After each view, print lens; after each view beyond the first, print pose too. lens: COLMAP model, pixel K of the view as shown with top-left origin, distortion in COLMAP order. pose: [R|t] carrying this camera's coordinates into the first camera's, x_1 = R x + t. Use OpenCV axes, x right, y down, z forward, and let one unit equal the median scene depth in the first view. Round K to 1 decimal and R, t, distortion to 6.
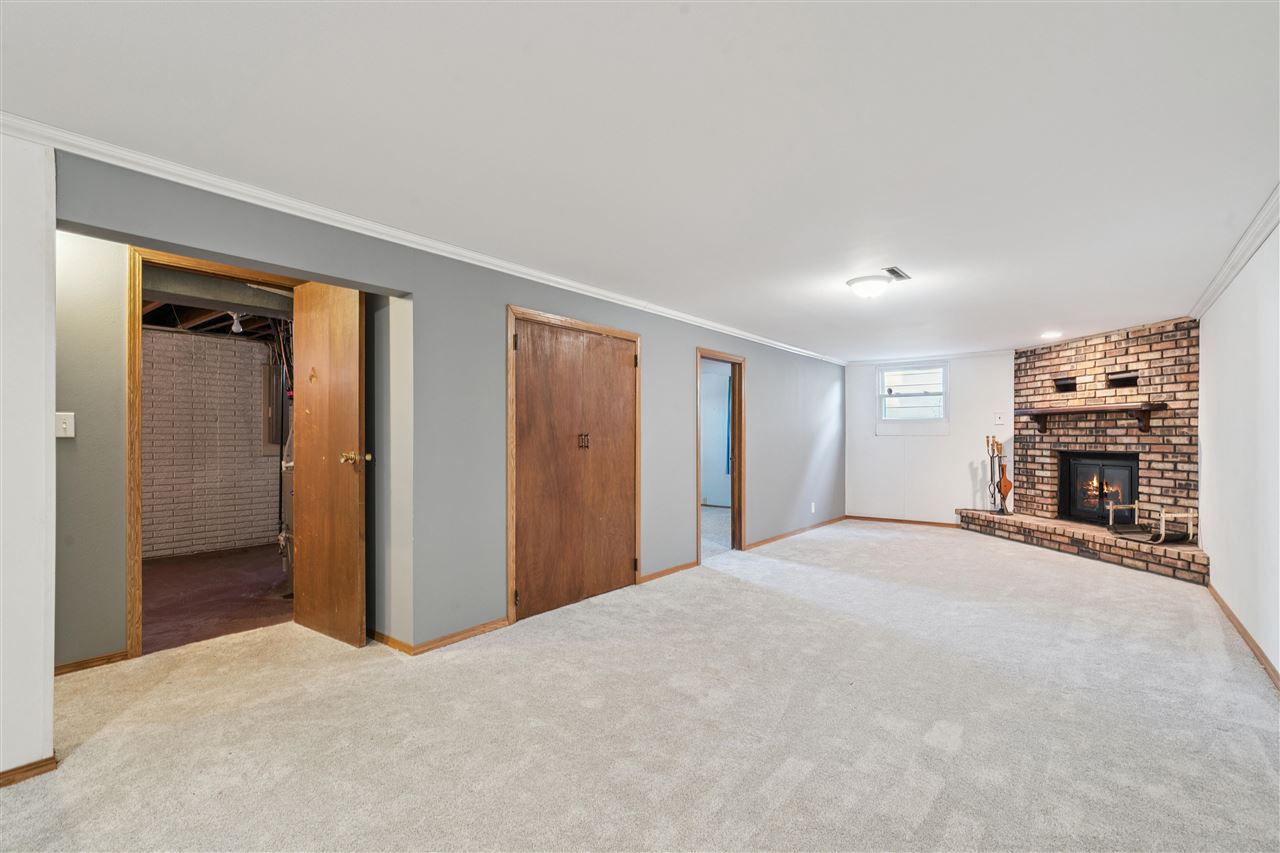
lens RADIAL K [[575.2, 0, 673.2], [0, 575.2, 434.7], [0, 0, 1]] dist [-0.010868, 0.003056]
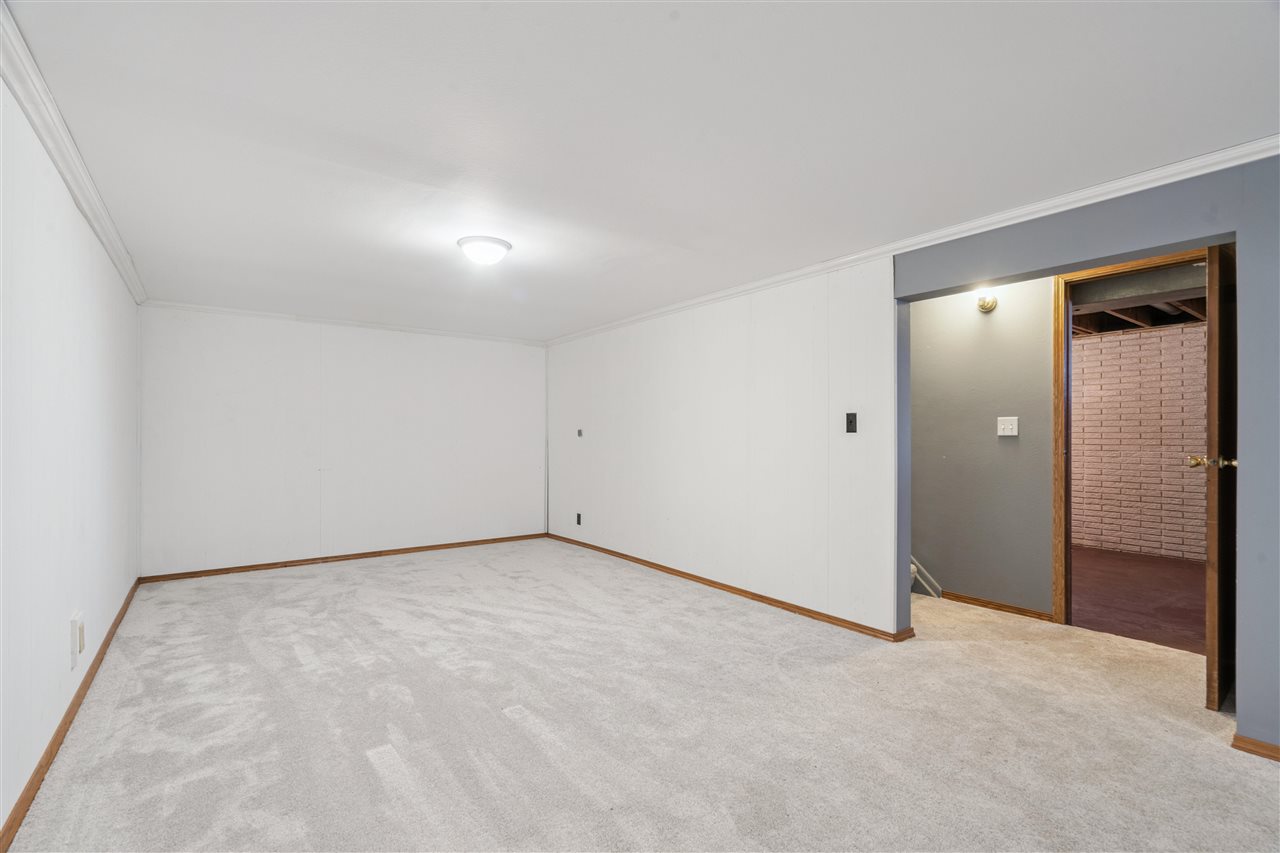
lens RADIAL K [[575.2, 0, 641.9], [0, 575.2, 435.1], [0, 0, 1]] dist [-0.010868, 0.003056]
pose [[-0.290163, -0.001686, -0.956976, 0.389086], [-0.001500, 0.999998, -0.001307, 0.004968], [0.956976, 0.001056, -0.290165, 0.465797]]
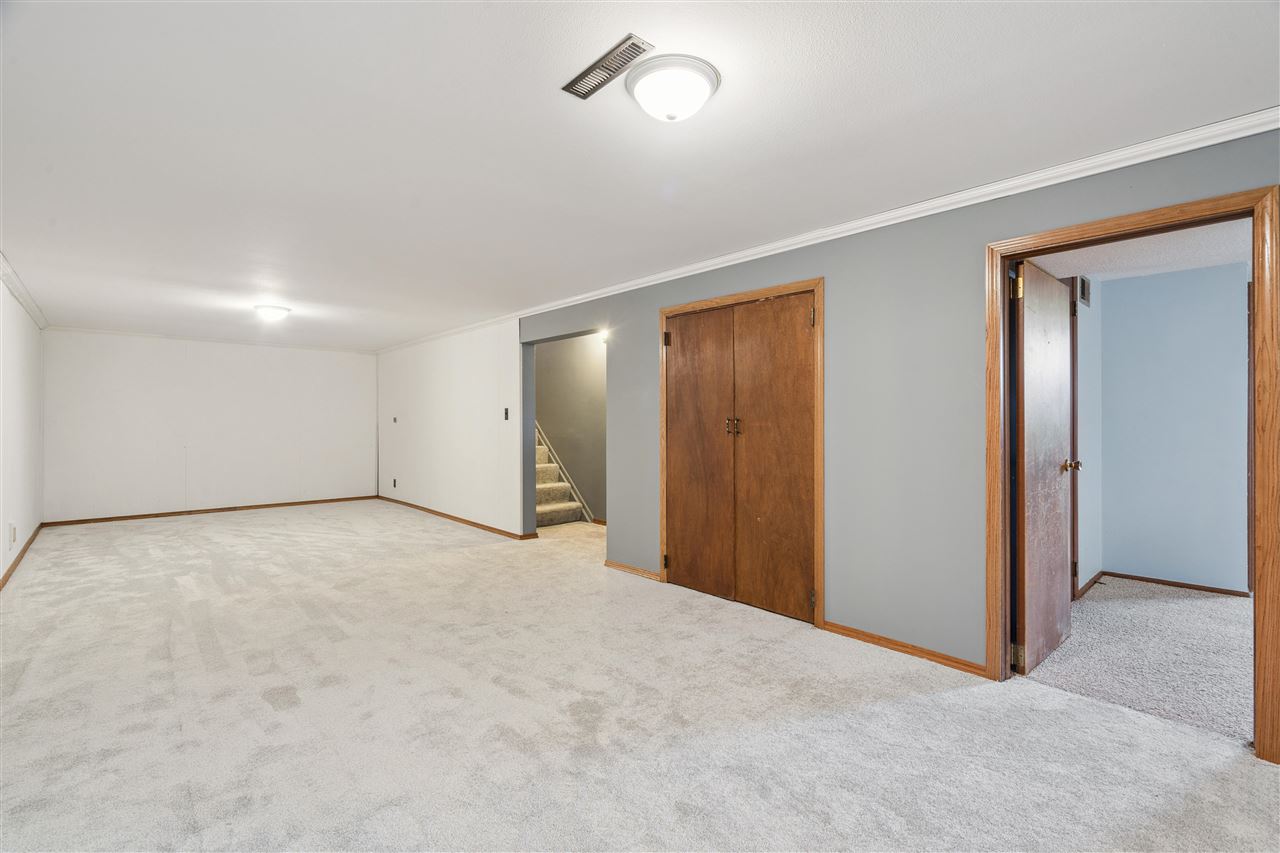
lens RADIAL K [[575.2, 0, 642.7], [0, 575.2, 420.8], [0, 0, 1]] dist [-0.010868, 0.003056]
pose [[-0.187907, -0.000956, -0.982186, 0.915920], [0.000710, 0.999999, -0.001109, 0.003815], [0.982186, -0.000906, -0.187907, 1.237336]]
